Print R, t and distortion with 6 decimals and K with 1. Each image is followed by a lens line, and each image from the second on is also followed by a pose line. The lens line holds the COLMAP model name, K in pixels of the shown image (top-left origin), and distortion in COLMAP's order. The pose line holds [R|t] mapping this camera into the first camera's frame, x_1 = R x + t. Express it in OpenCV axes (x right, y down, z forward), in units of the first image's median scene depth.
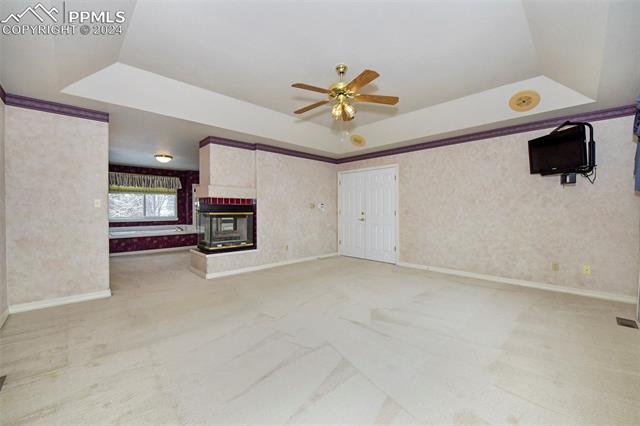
lens RADIAL K [[256.5, 0, 319.5], [0, 256.5, 211.6], [0, 0, 1]] dist [-0.022112, -0.001371]
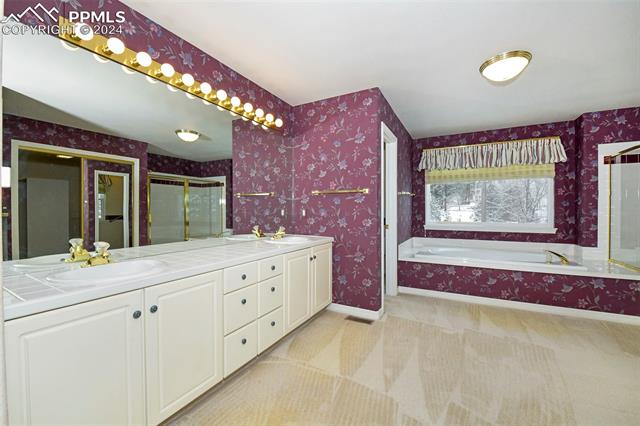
lens RADIAL K [[256.5, 0, 324.1], [0, 256.5, 212.7], [0, 0, 1]] dist [-0.022112, -0.001371]
pose [[0.293239, 0.008830, -0.955998, -0.265422], [-0.003869, 0.999960, 0.008049, -0.003951], [0.956031, 0.001338, 0.293262, 0.502383]]
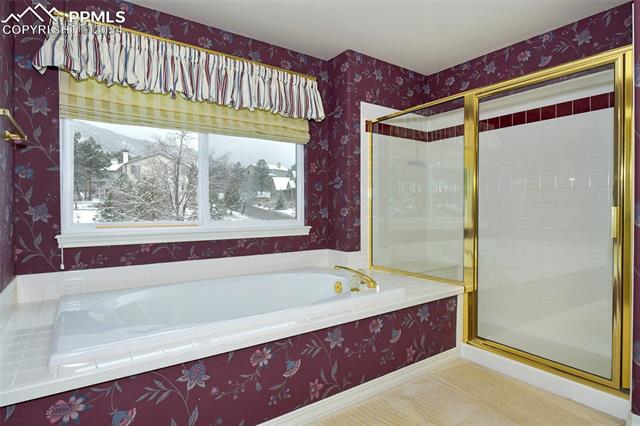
lens RADIAL K [[348.3, 0, 321.8], [0, 348.3, 210.8], [0, 0, 1]] dist [-0.004651, -0.001259]
pose [[0.985783, -0.001058, -0.168019, -0.502948], [0.001383, 0.999997, 0.001817, 0.008450], [0.168017, -0.002024, 0.985782, 0.657035]]
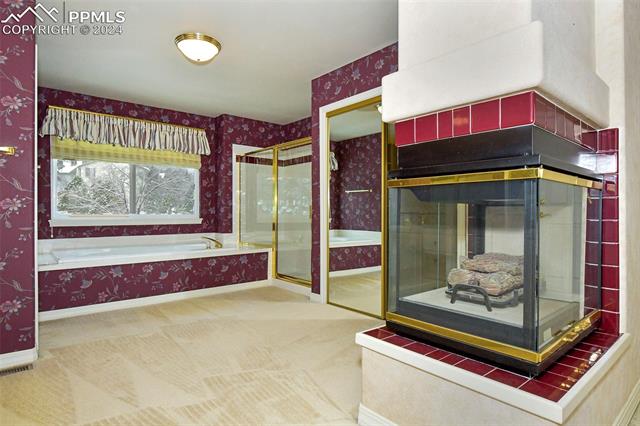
lens RADIAL K [[348.3, 0, 315.7], [0, 348.3, 212.7], [0, 0, 1]] dist [-0.004651, -0.001259]
pose [[0.996415, -0.001480, -0.084581, -0.311941], [0.001029, 0.999985, -0.005368, 0.019778], [0.084588, 0.005262, 0.996402, 0.407569]]
